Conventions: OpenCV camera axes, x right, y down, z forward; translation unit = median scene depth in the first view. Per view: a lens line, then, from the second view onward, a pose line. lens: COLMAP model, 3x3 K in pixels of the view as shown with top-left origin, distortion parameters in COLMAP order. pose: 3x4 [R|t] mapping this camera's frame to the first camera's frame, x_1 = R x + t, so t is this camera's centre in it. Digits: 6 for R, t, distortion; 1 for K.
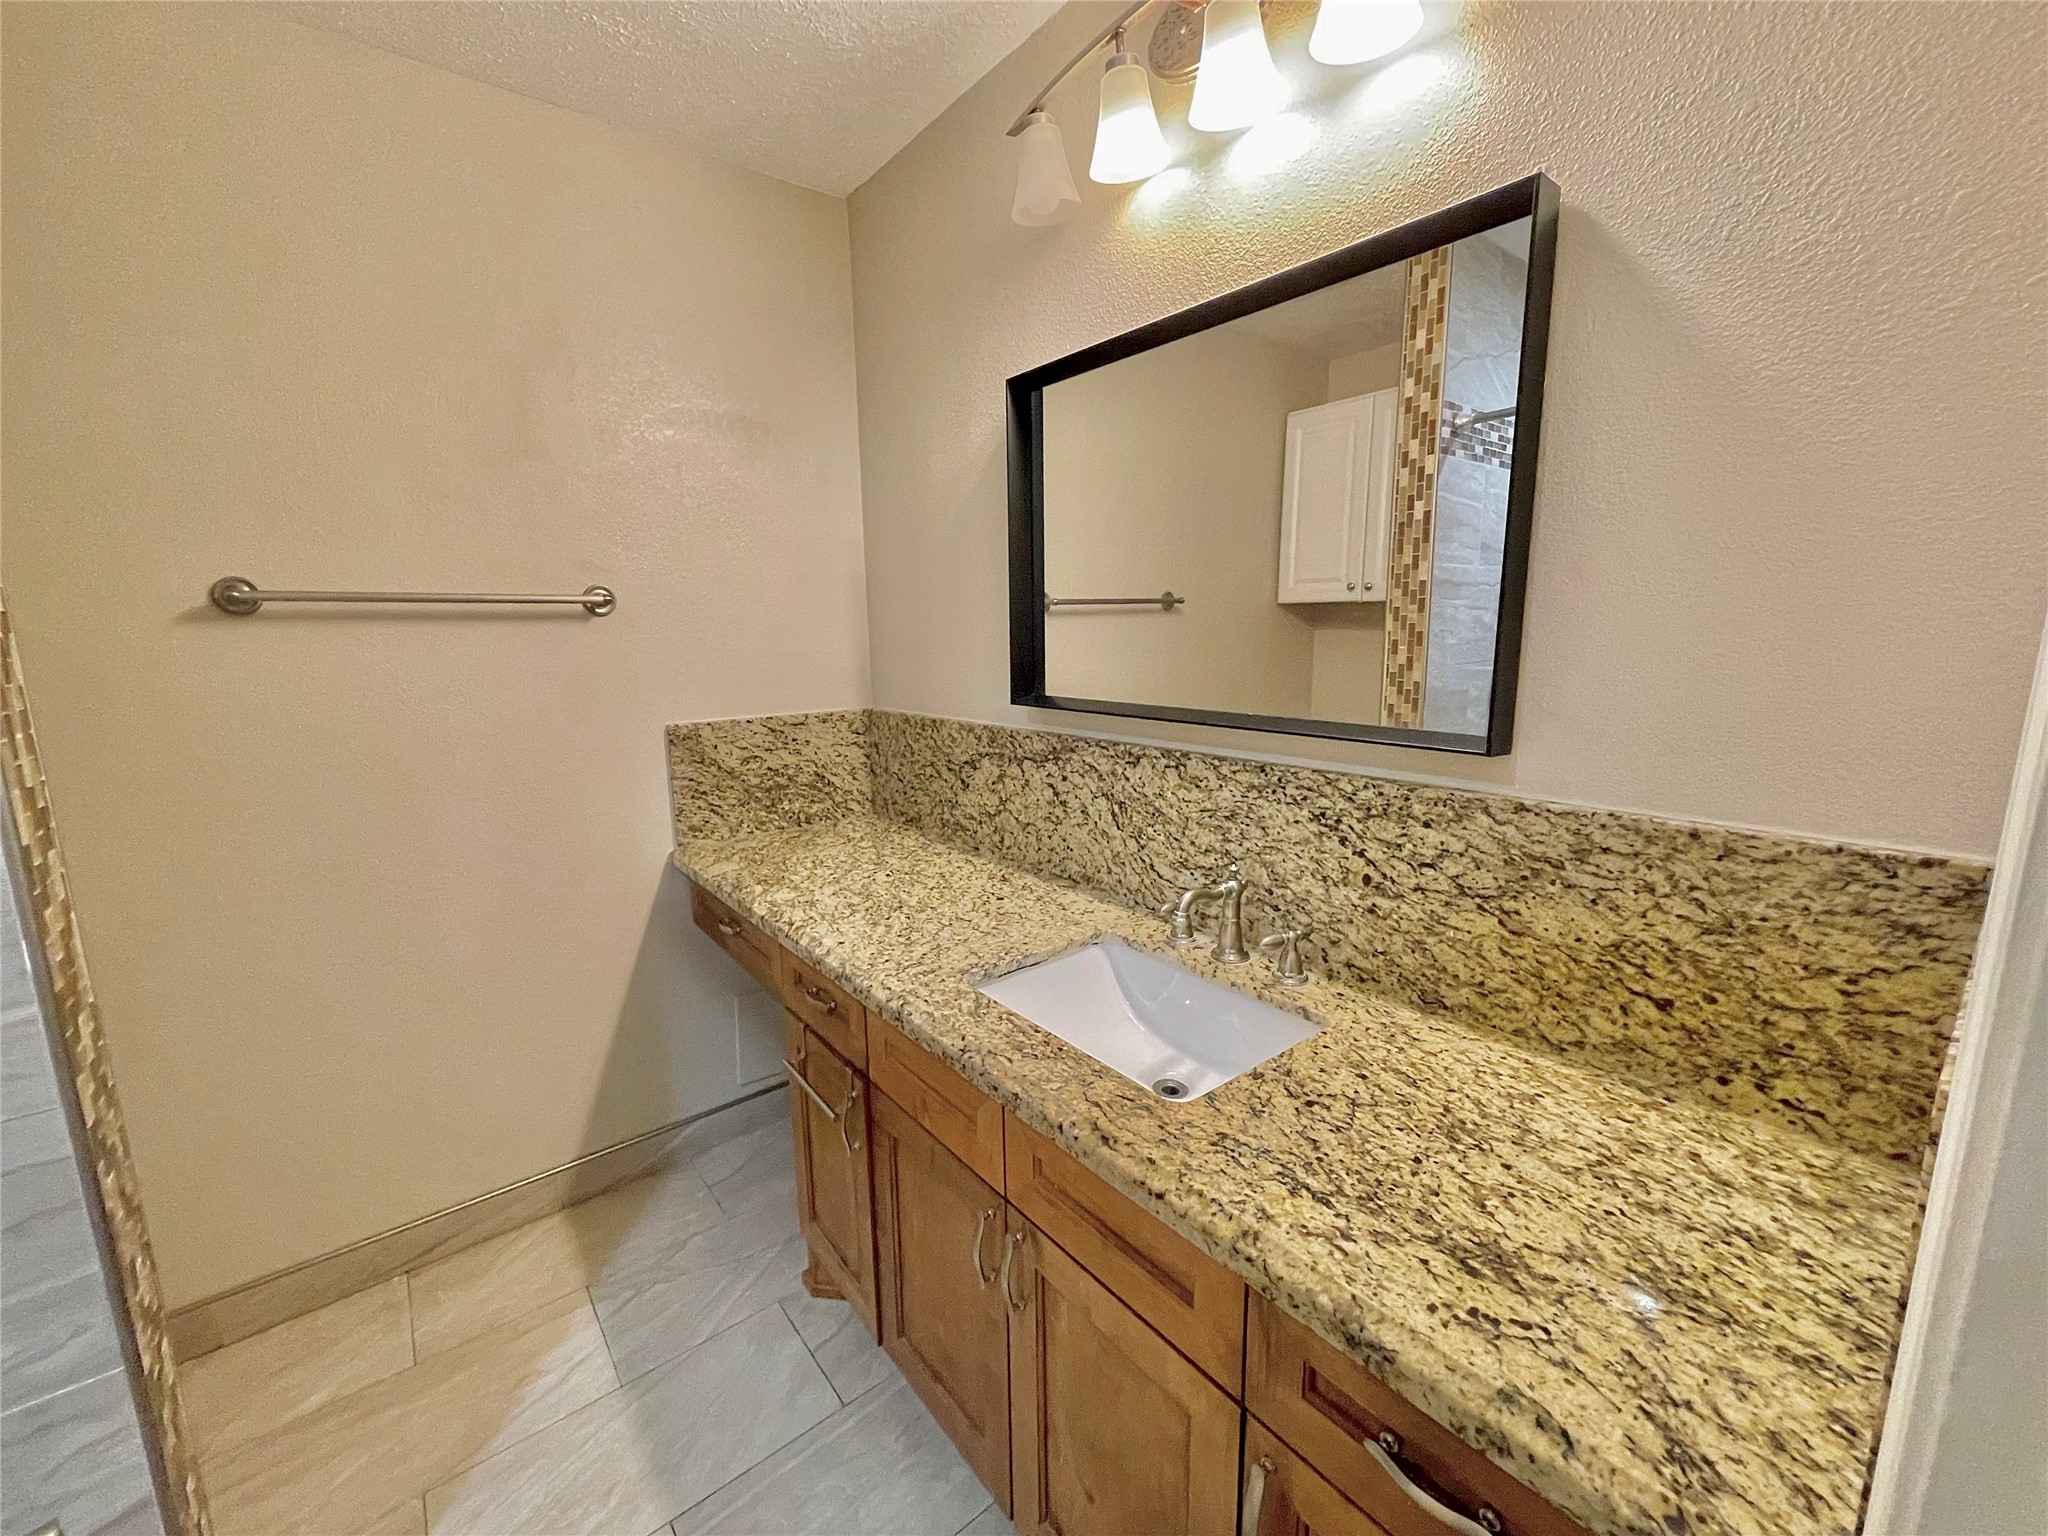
lens RADIAL K [[824.7, 0, 1021.6], [0, 824.7, 765.1], [0, 0, 1]] dist [-0.004138, 0.000311]
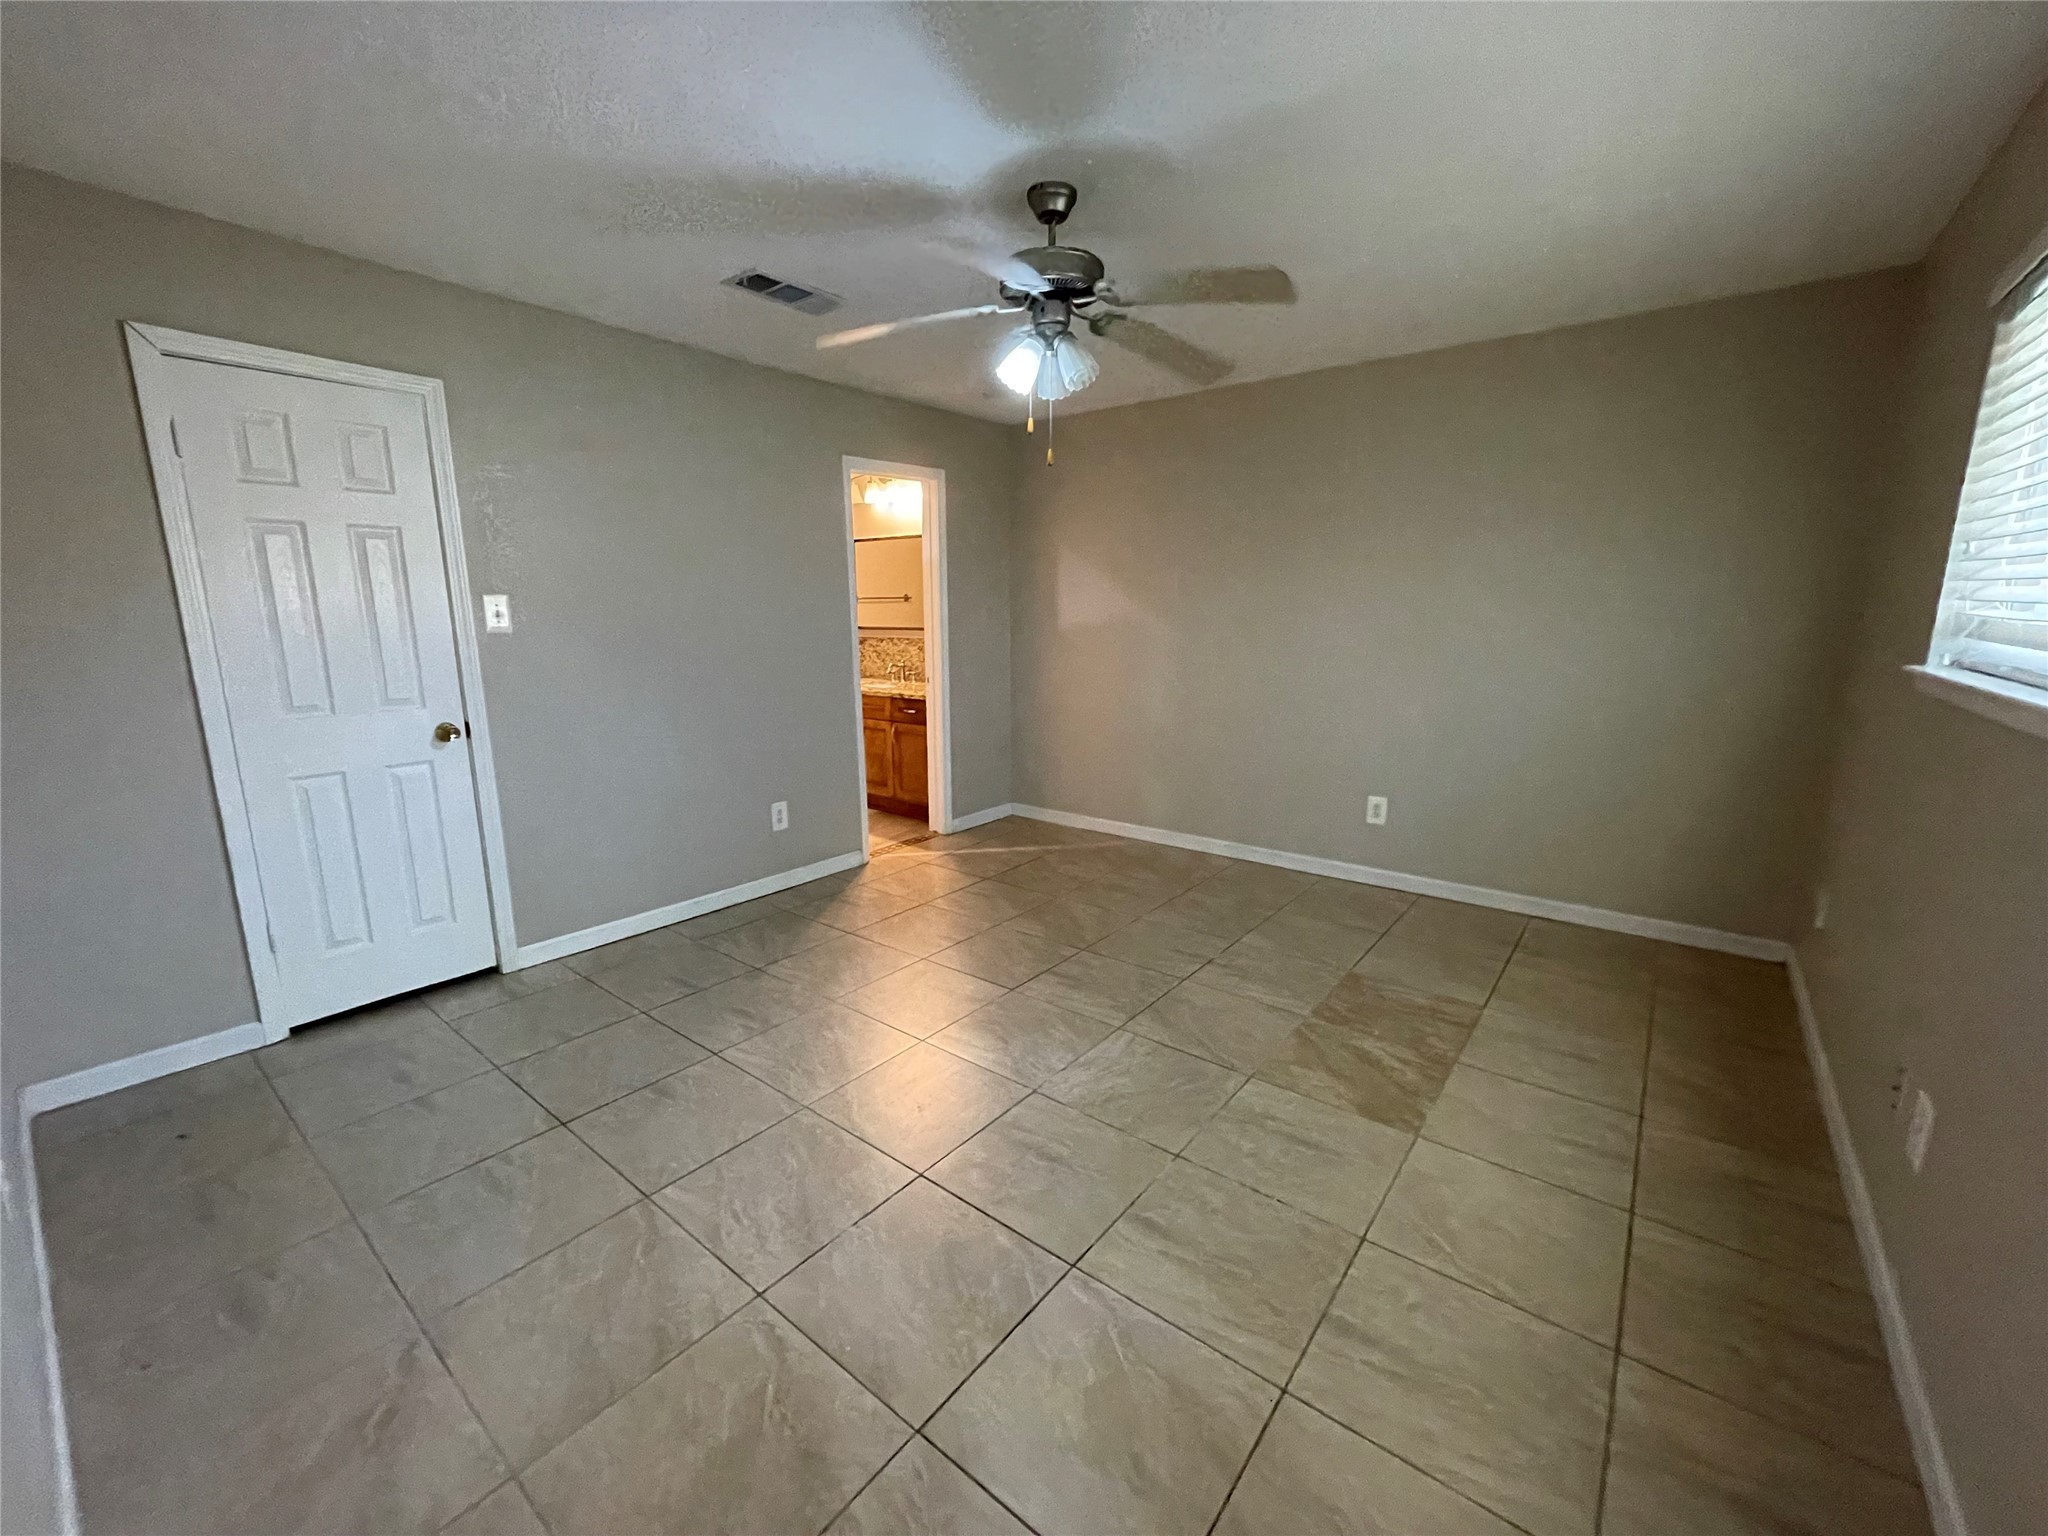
lens RADIAL K [[824.7, 0, 1027.4], [0, 824.7, 769.8], [0, 0, 1]] dist [-0.004138, 0.000311]
pose [[0.976848, -0.035366, 0.210993, -0.033033], [0.030809, 0.999216, 0.024846, 0.525831], [-0.211706, -0.017770, 0.977172, -2.948894]]
